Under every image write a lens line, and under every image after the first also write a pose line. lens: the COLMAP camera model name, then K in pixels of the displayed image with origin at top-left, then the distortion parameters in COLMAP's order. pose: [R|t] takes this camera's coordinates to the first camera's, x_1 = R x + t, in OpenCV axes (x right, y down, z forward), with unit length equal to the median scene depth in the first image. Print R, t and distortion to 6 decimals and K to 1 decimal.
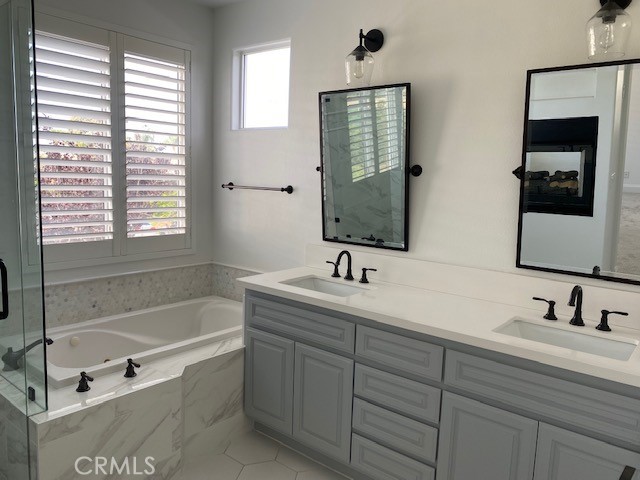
lens RADIAL K [[491.2, 0, 320.2], [0, 491.2, 248.3], [0, 0, 1]] dist [0.001344, 0.006927]
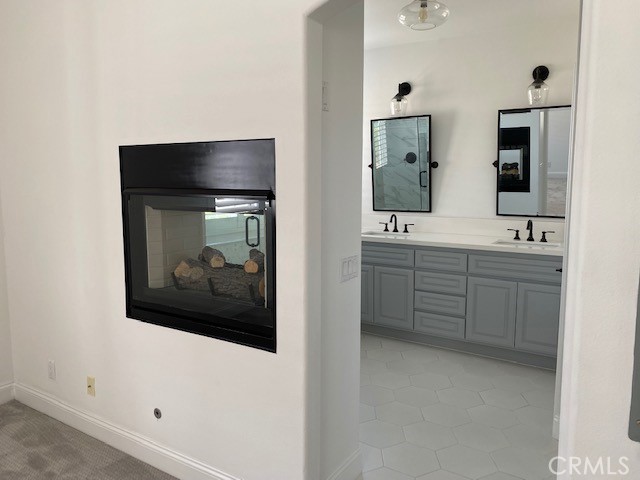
lens RADIAL K [[486.7, 0, 320.0], [0, 486.7, 240.0], [0, 0, 1]] dist [0.009117, -0.001753]
pose [[0.992520, -0.048418, 0.112074, -0.399329], [0.050045, 0.998678, -0.011748, 0.102445], [-0.111357, 0.017269, 0.993630, -0.631960]]
